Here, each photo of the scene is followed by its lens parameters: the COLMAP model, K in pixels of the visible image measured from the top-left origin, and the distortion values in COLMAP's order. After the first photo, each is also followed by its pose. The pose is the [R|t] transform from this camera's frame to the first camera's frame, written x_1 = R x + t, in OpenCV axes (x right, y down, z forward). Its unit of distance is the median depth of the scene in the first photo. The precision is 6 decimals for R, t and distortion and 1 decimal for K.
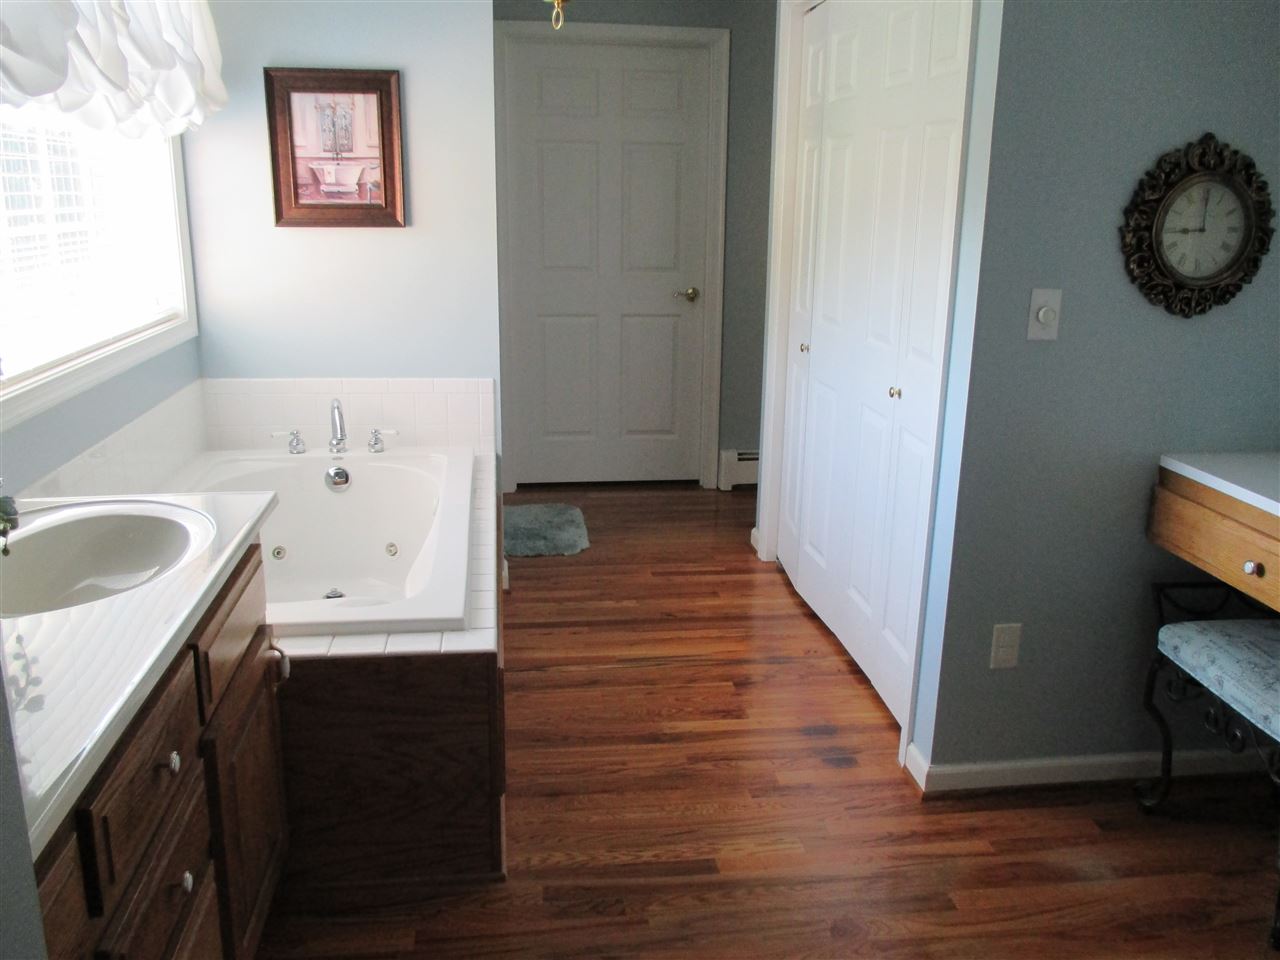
lens RADIAL K [[1081.5, 0, 640.0], [0, 1081.5, 482.9], [0, 0, 1]] dist [-0.028488, 0.009126]
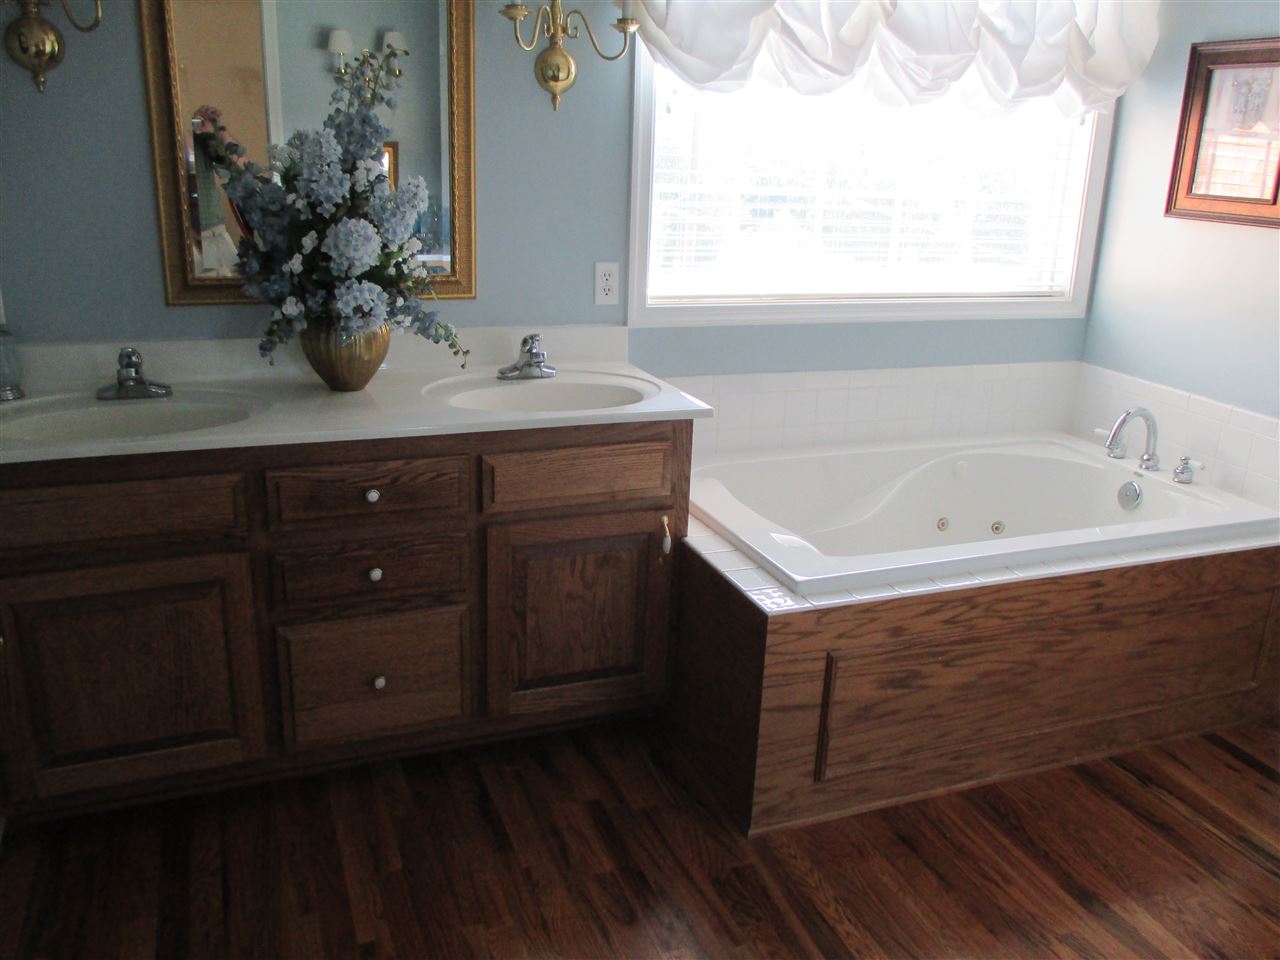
lens RADIAL K [[1081.5, 0, 640.6], [0, 1081.5, 474.7], [0, 0, 1]] dist [-0.028488, 0.009126]
pose [[0.238586, 0.284477, -0.928520, 0.481401], [-0.291560, 0.933006, 0.210934, -0.095559], [0.926321, 0.220393, 0.305544, 0.354807]]
